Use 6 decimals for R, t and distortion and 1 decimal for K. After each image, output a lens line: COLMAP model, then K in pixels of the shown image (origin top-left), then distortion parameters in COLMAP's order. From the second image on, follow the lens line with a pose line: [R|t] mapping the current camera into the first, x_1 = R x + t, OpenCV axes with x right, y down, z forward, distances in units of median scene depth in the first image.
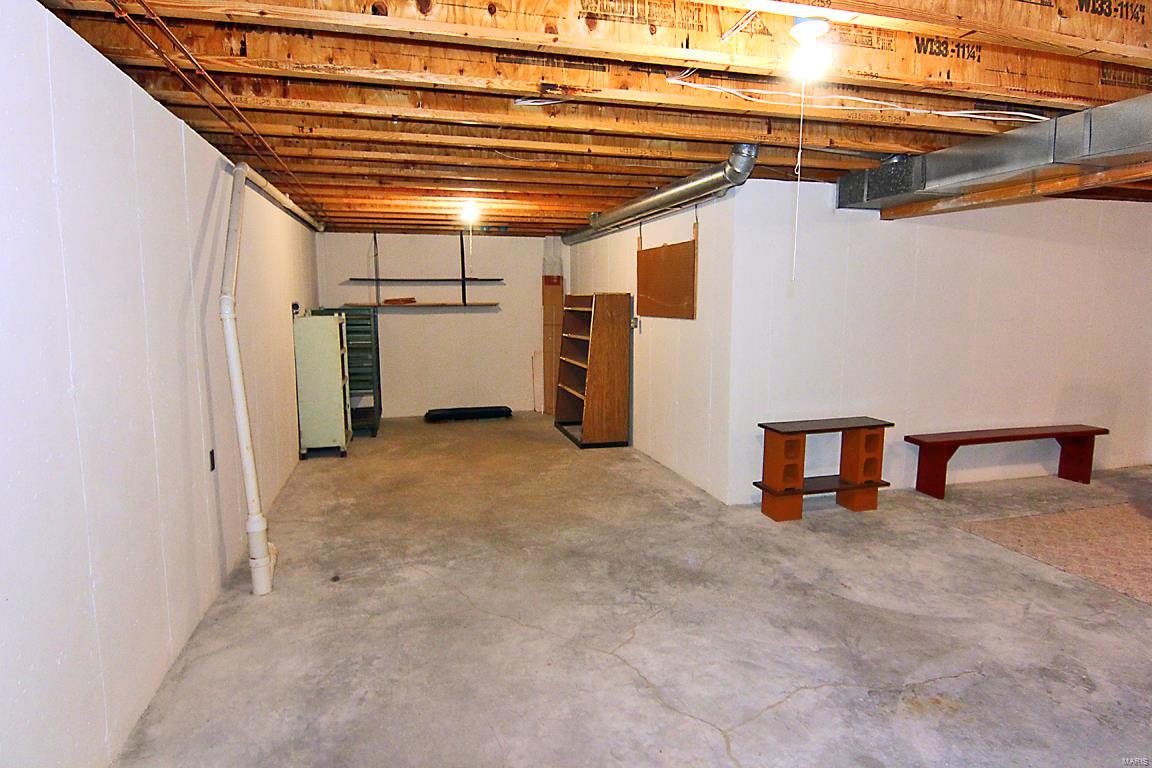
lens RADIAL K [[645.2, 0, 574.2], [0, 645.2, 387.1], [0, 0, 1]] dist [0.001875, -0.018575]
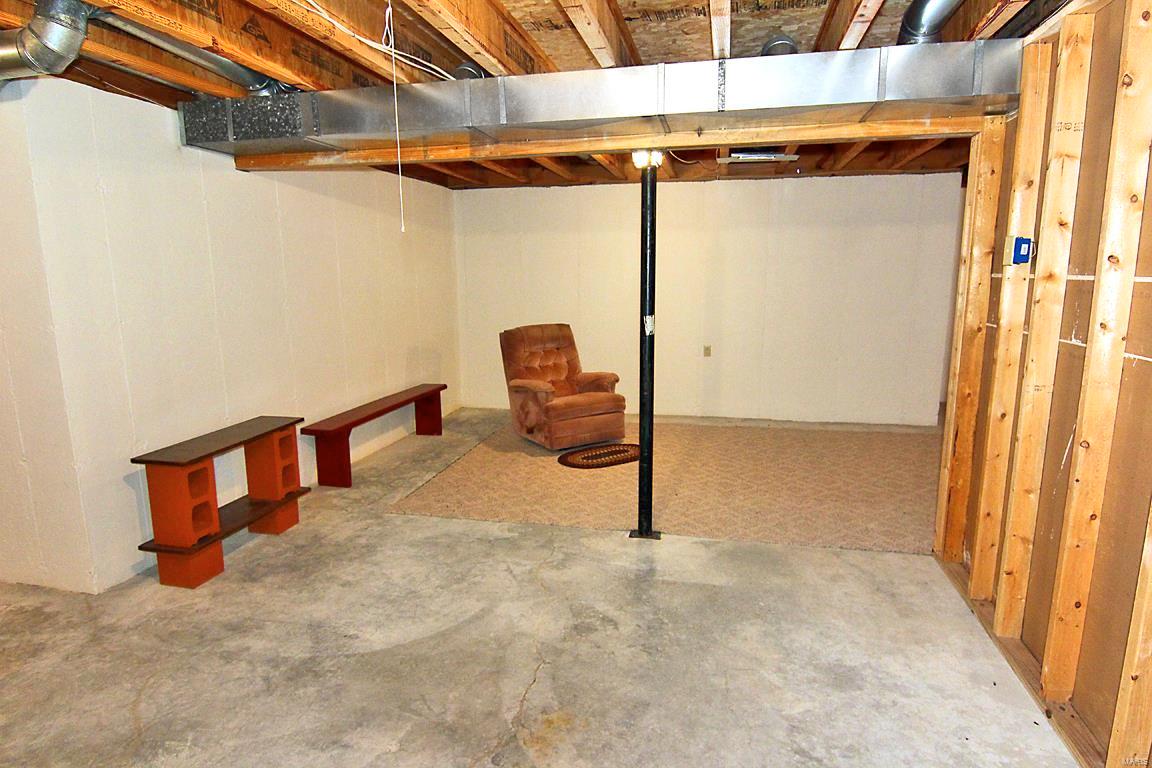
lens RADIAL K [[645.2, 0, 581.2], [0, 645.2, 383.2], [0, 0, 1]] dist [0.001875, -0.018575]
pose [[0.463236, -0.153726, 0.872800, -0.067008], [0.124360, 0.986372, 0.107726, -0.034775], [-0.877466, 0.058639, 0.476041, 0.288962]]
